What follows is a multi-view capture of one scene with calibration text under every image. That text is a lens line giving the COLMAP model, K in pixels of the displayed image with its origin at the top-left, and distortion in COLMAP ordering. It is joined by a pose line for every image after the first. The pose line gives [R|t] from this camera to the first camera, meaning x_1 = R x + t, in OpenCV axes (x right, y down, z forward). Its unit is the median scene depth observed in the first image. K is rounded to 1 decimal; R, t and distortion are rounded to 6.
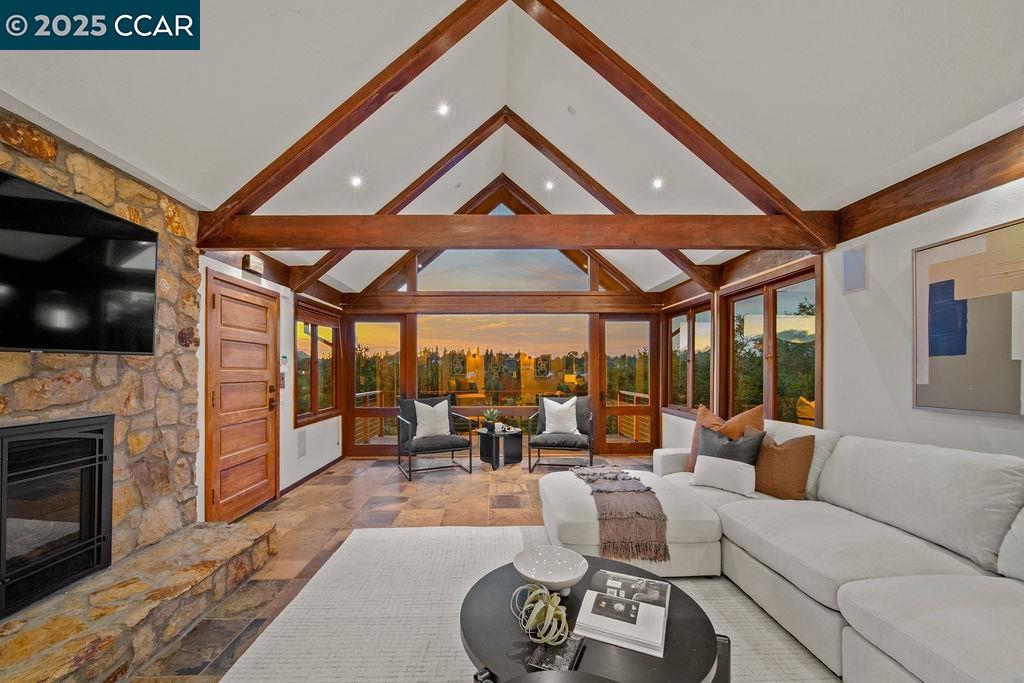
lens RADIAL K [[577.3, 0, 510.7], [0, 577.3, 368.9], [0, 0, 1]] dist [0.001785, -0.000296]
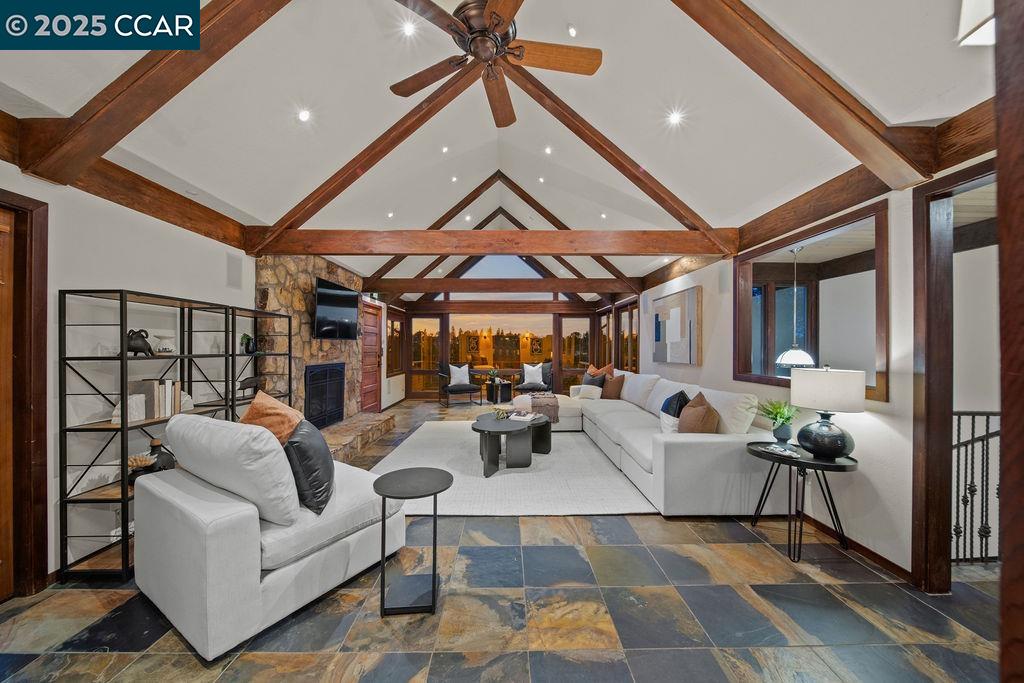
lens RADIAL K [[577.3, 0, 510.7], [0, 577.3, 368.9], [0, 0, 1]] dist [0.001785, -0.000296]
pose [[0.999727, 0.004396, -0.022953, 0.059758], [-0.003559, 0.999331, 0.036412, 0.004159], [0.023097, -0.036321, 0.999073, -0.744689]]
